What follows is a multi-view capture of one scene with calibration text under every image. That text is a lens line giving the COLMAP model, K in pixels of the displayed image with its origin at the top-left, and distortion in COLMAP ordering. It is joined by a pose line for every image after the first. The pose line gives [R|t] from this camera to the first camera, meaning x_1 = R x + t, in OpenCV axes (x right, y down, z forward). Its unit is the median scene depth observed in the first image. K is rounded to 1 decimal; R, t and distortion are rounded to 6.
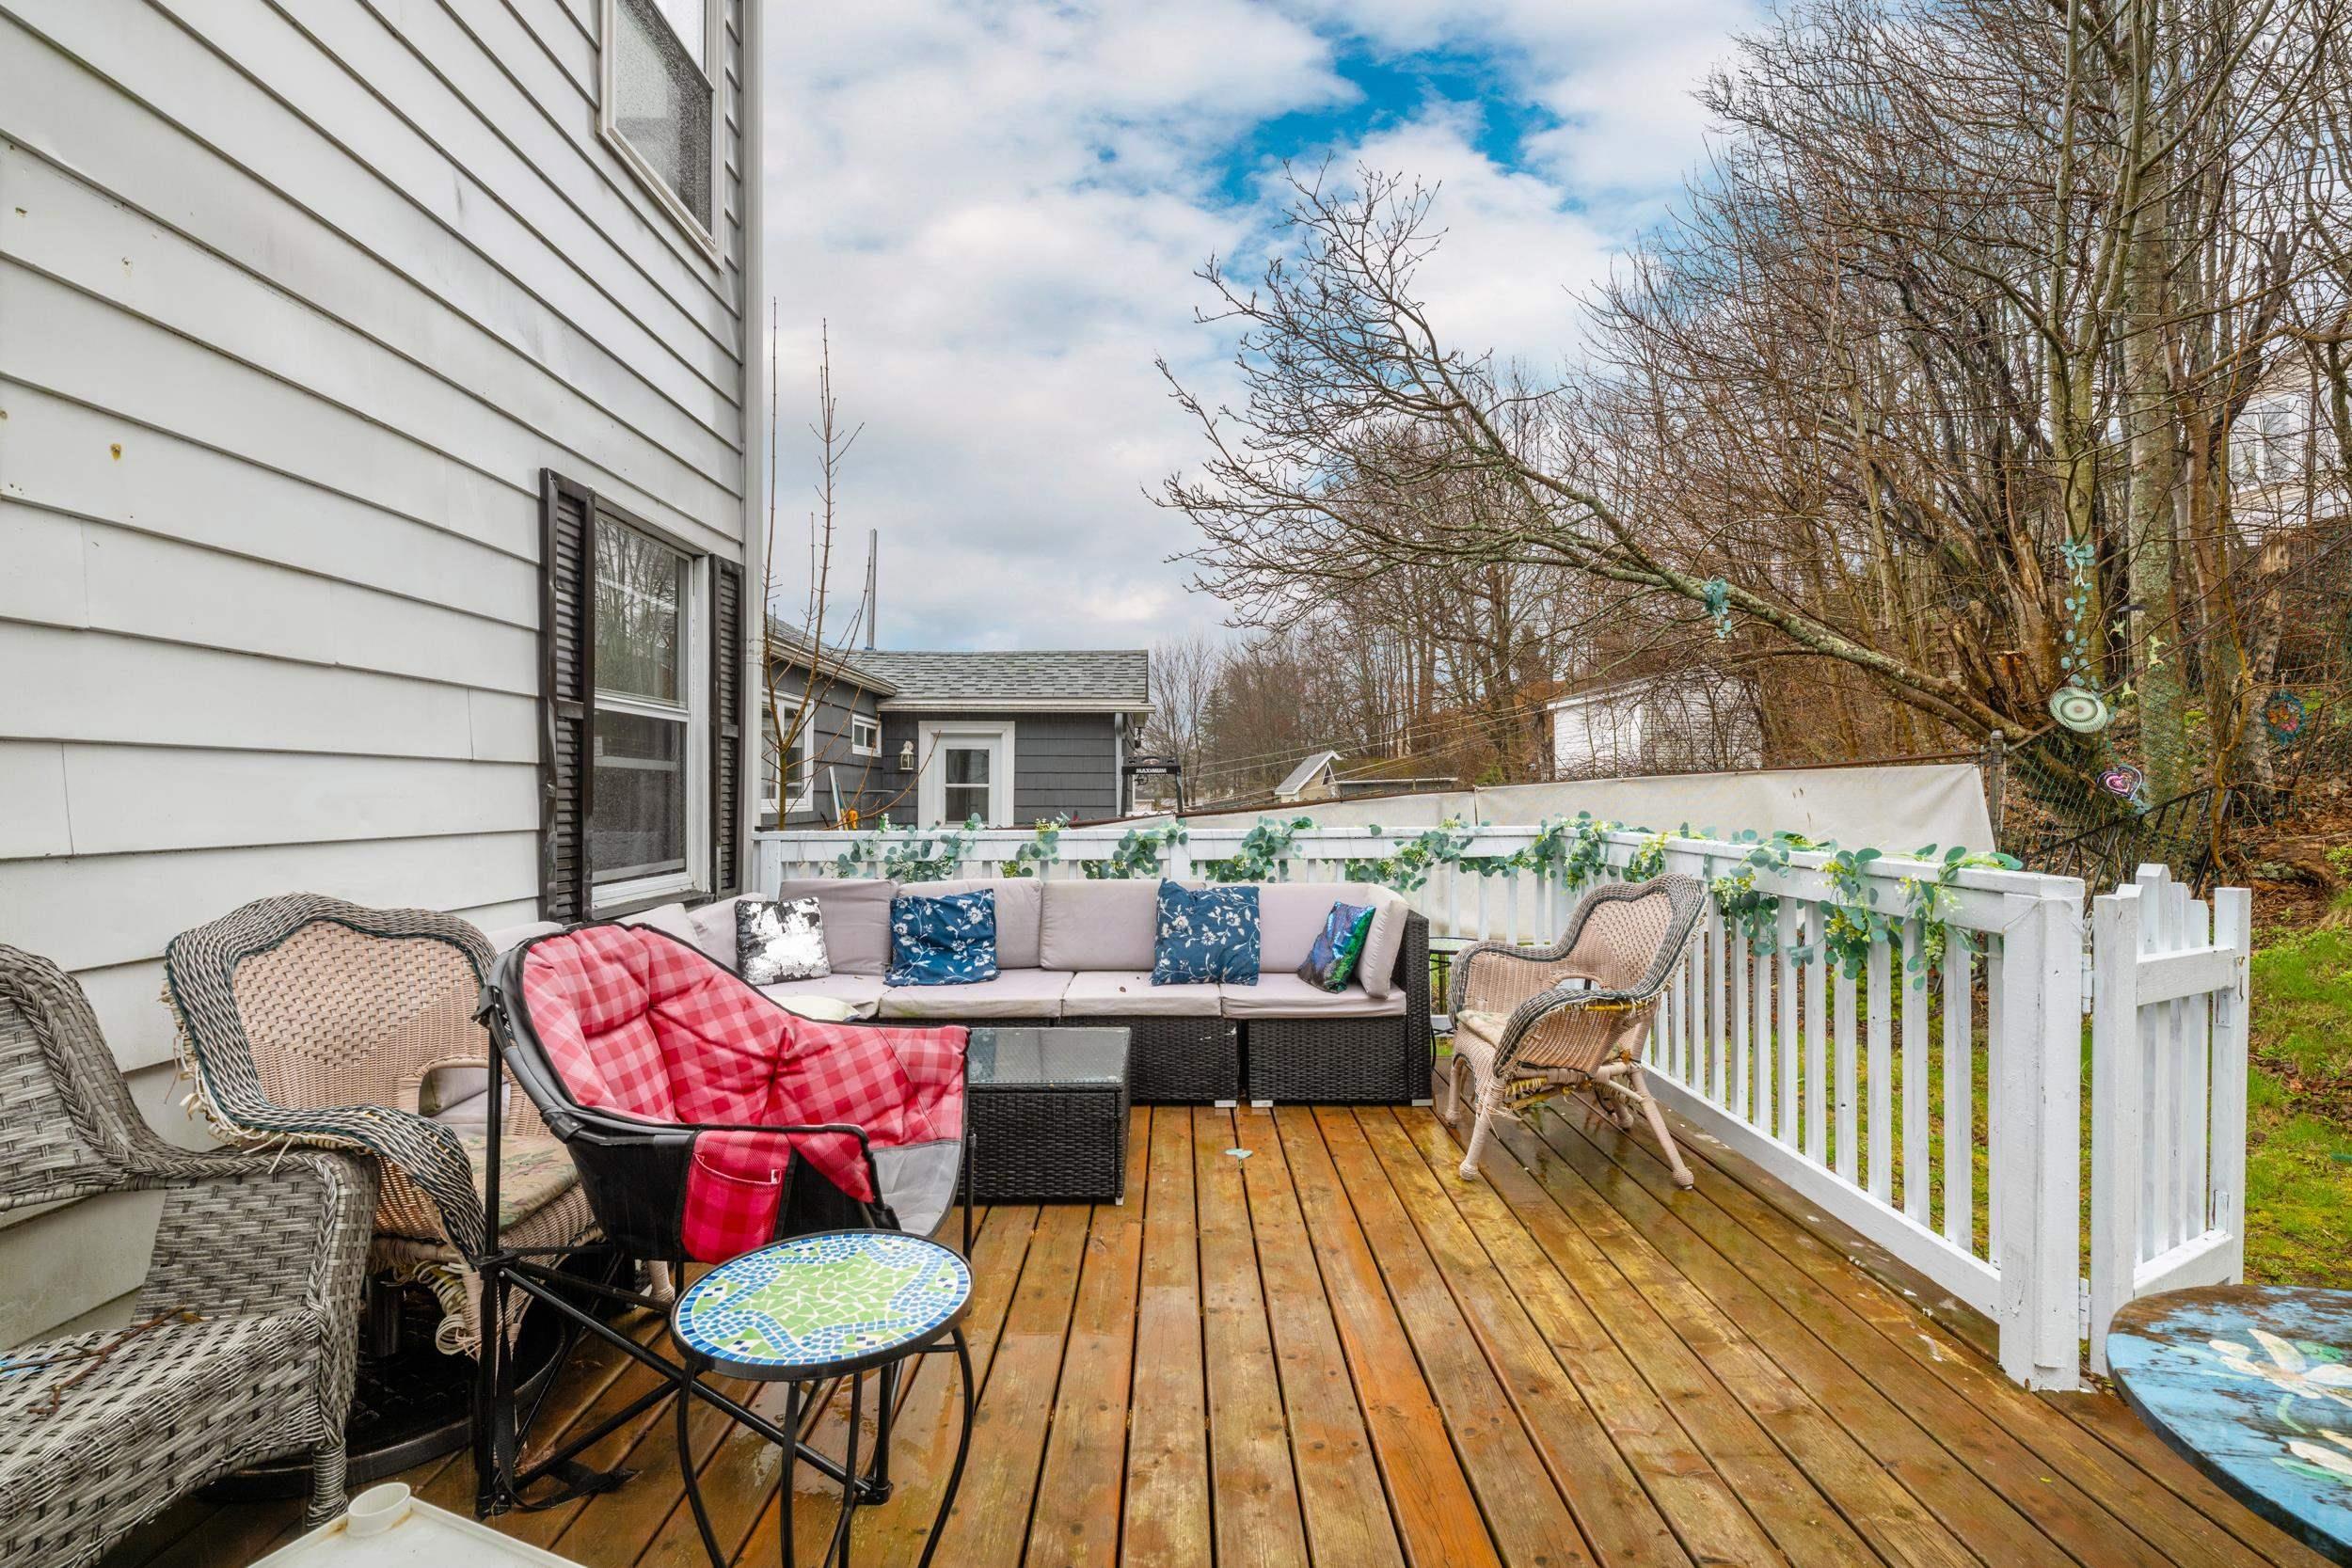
lens RADIAL K [[1061.7, 0, 1172.6], [0, 1061.7, 791.0], [0, 0, 1]] dist [-0.000428, 0.000333]
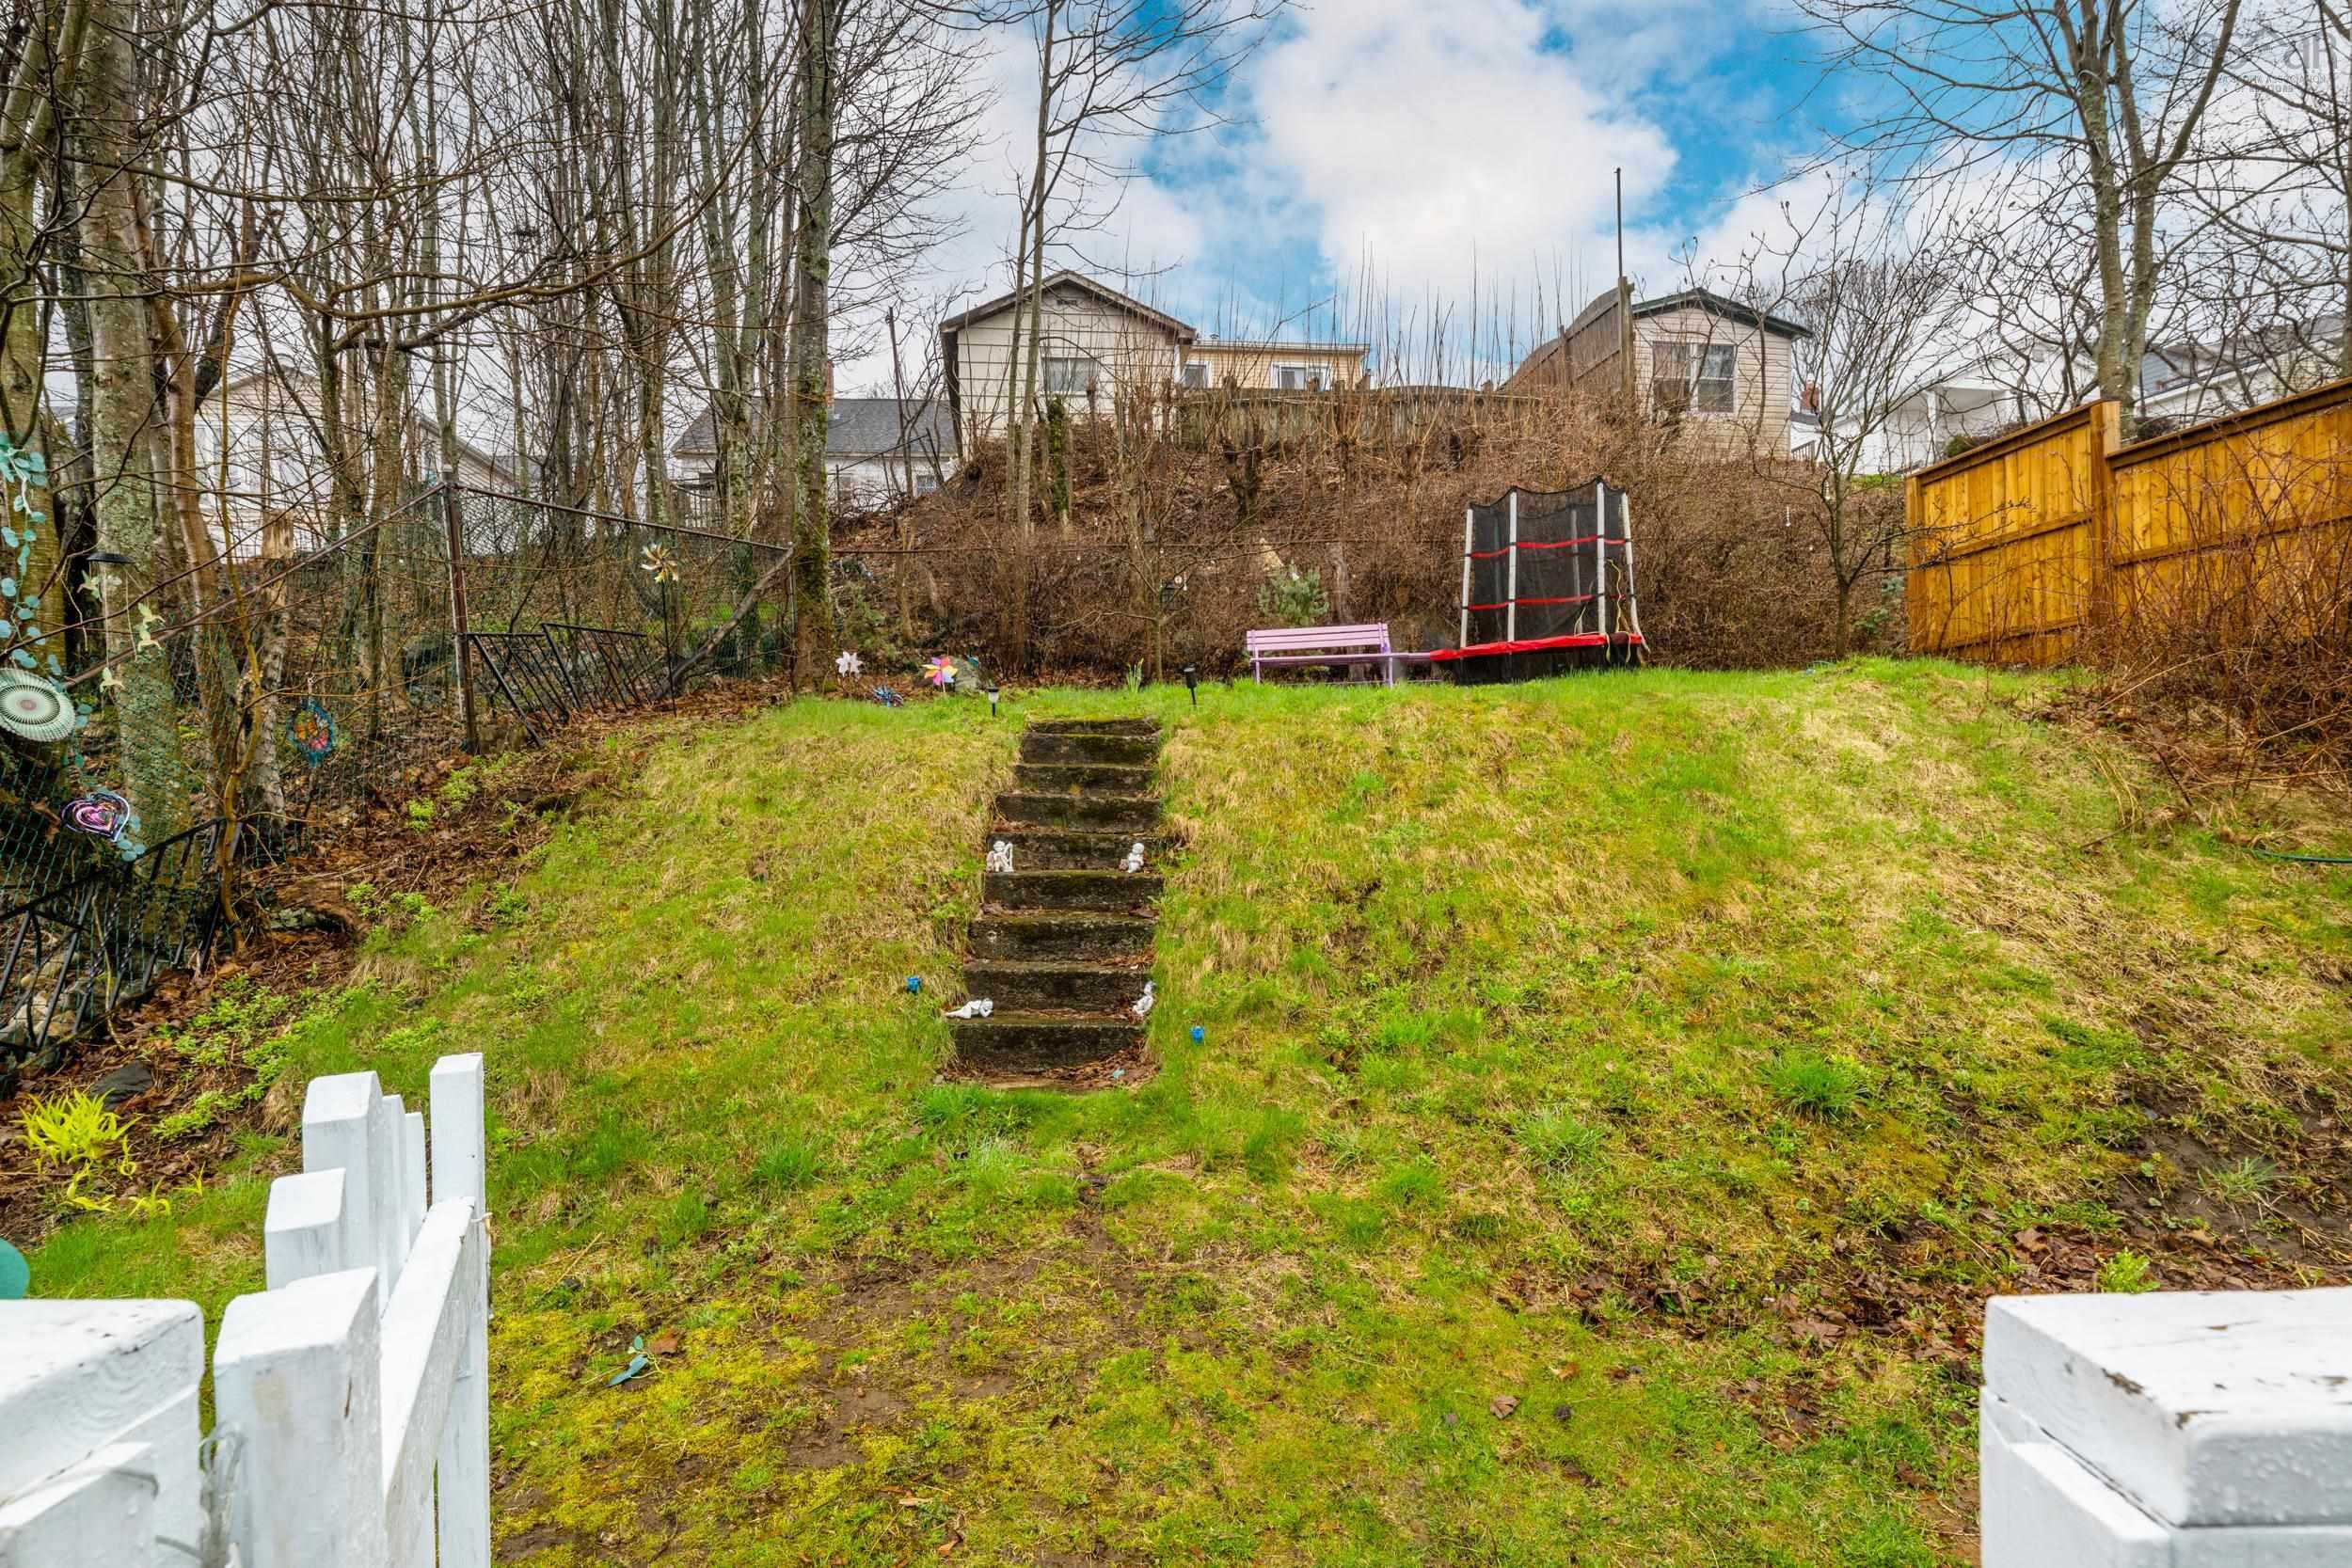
lens RADIAL K [[1061.2, 0, 1168.3], [0, 1061.2, 808.6], [0, 0, 1]] dist [-0.002972, -0.000703]
pose [[0.032351, -0.014689, 0.999369, 0.229901], [0.019753, 0.999706, 0.014054, -0.008926], [-0.999281, 0.019286, 0.032631, 0.283309]]
